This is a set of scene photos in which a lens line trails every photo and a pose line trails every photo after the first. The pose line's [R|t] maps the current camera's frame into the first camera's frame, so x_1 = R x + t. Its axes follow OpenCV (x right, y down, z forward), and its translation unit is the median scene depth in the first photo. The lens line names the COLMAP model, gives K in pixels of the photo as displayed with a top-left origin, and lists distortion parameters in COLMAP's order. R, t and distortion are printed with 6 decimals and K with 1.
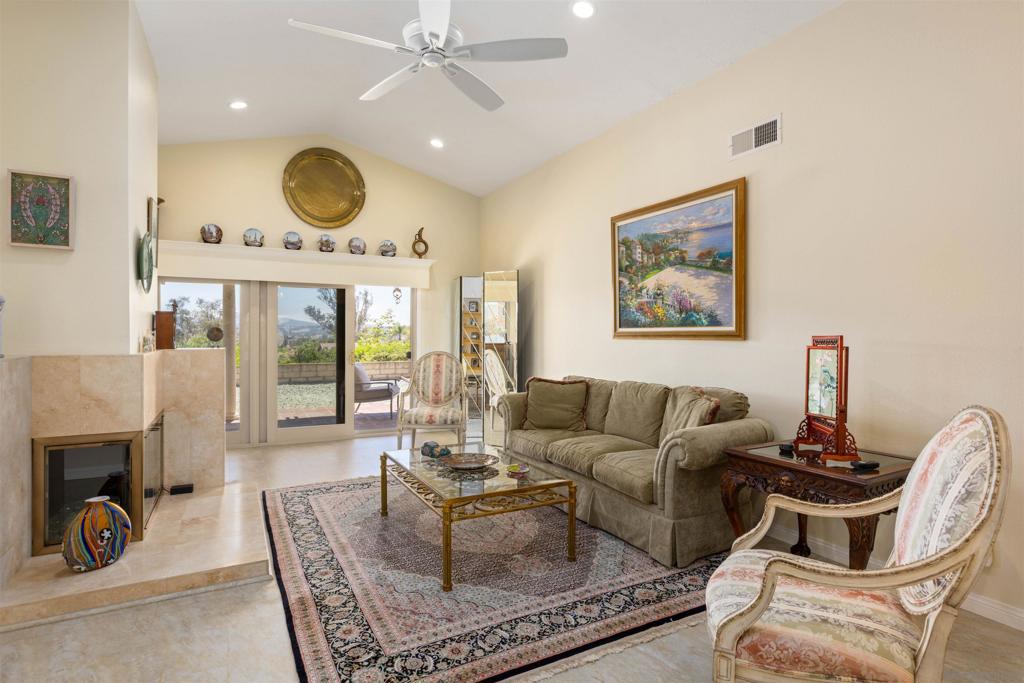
lens RADIAL K [[529.1, 0, 510.7], [0, 529.1, 334.9], [0, 0, 1]] dist [-0.004861, 0.001915]
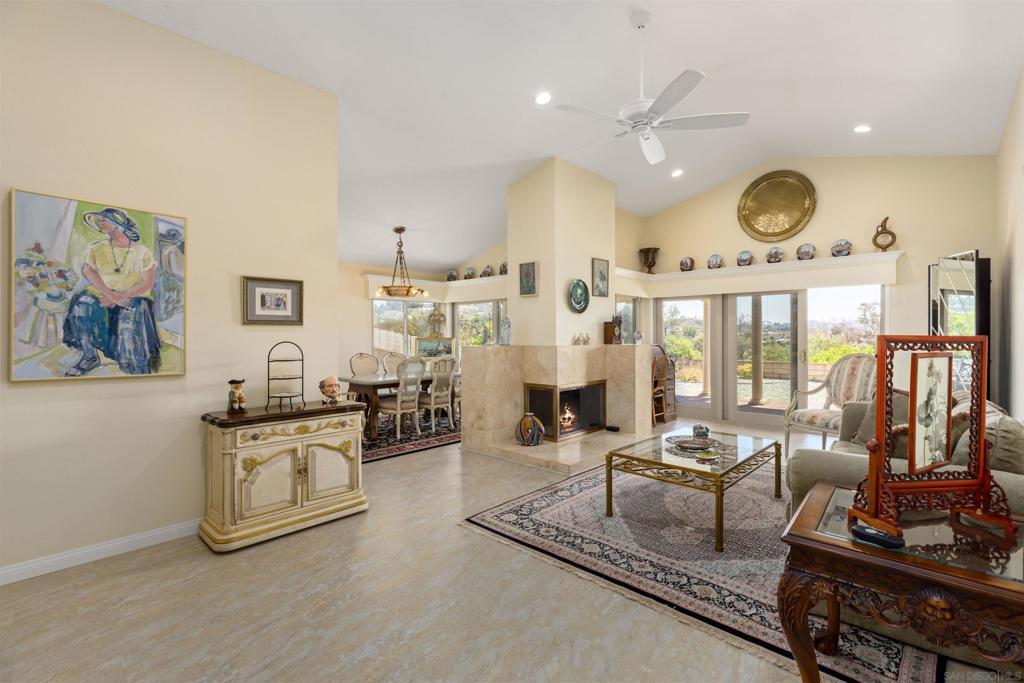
lens RADIAL K [[454.8, 0, 511.0], [0, 454.8, 336.5], [0, 0, 1]] dist [0.002618, -0.000823]
pose [[0.315243, -0.000717, -0.949011, 0.621551], [0.001157, 0.999999, -0.000371, 0.001906], [0.949010, -0.000981, 0.315243, 0.240909]]
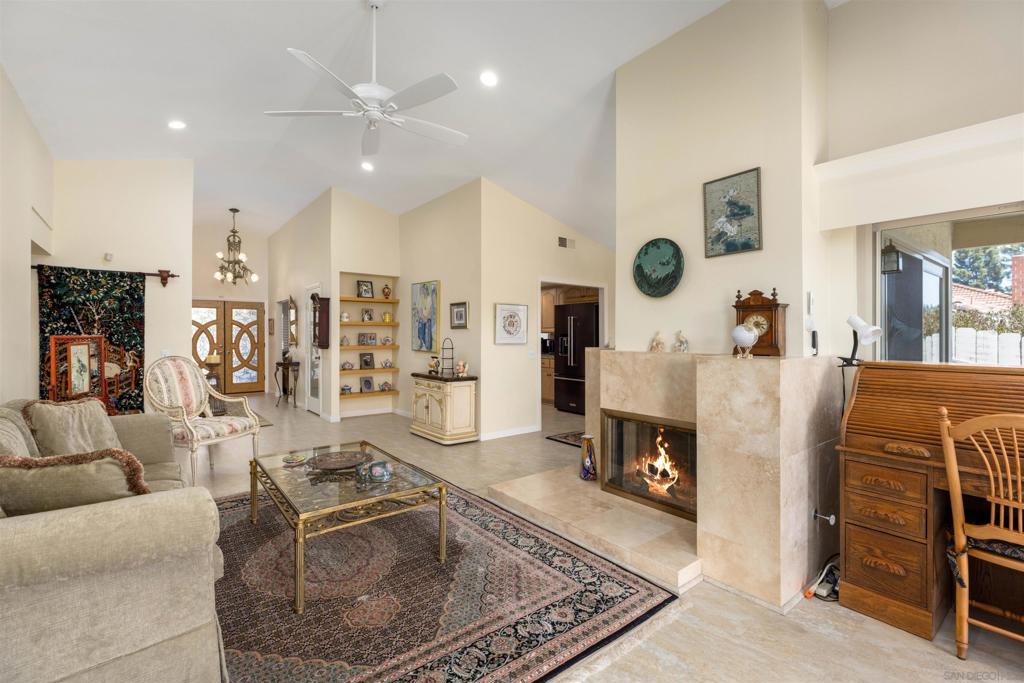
lens RADIAL K [[454.8, 0, 512.4], [0, 454.8, 334.8], [0, 0, 1]] dist [0.002618, -0.000823]
pose [[-0.983072, -0.001585, -0.183211, -0.201292], [-0.001902, 0.999997, 0.001557, -0.002838], [0.183208, 0.001879, -0.983072, 1.574214]]
